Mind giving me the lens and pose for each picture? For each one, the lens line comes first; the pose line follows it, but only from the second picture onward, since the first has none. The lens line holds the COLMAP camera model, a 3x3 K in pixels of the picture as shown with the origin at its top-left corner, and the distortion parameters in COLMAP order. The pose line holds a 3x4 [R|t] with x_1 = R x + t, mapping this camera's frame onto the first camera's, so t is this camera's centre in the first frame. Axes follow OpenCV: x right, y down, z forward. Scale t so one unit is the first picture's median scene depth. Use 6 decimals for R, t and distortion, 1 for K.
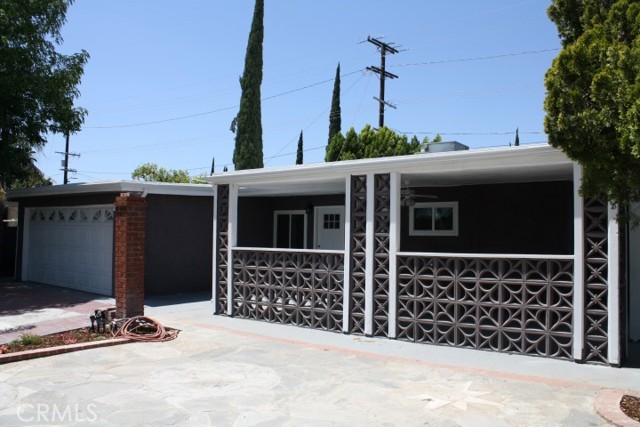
lens RADIAL K [[571.2, 0, 320.0], [0, 571.2, 213.5], [0, 0, 1]] dist [-0.204007, 0.223866]
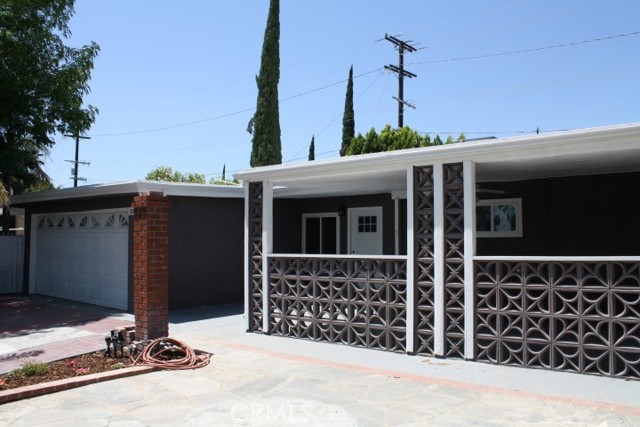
lens RADIAL K [[571.2, 0, 320.0], [0, 571.2, 213.5], [0, 0, 1]] dist [-0.204007, 0.223866]
pose [[0.999745, -0.015379, -0.016543, -0.060119], [0.015199, 0.999825, -0.010935, 0.008397], [0.016708, 0.010681, 0.999803, 0.133925]]
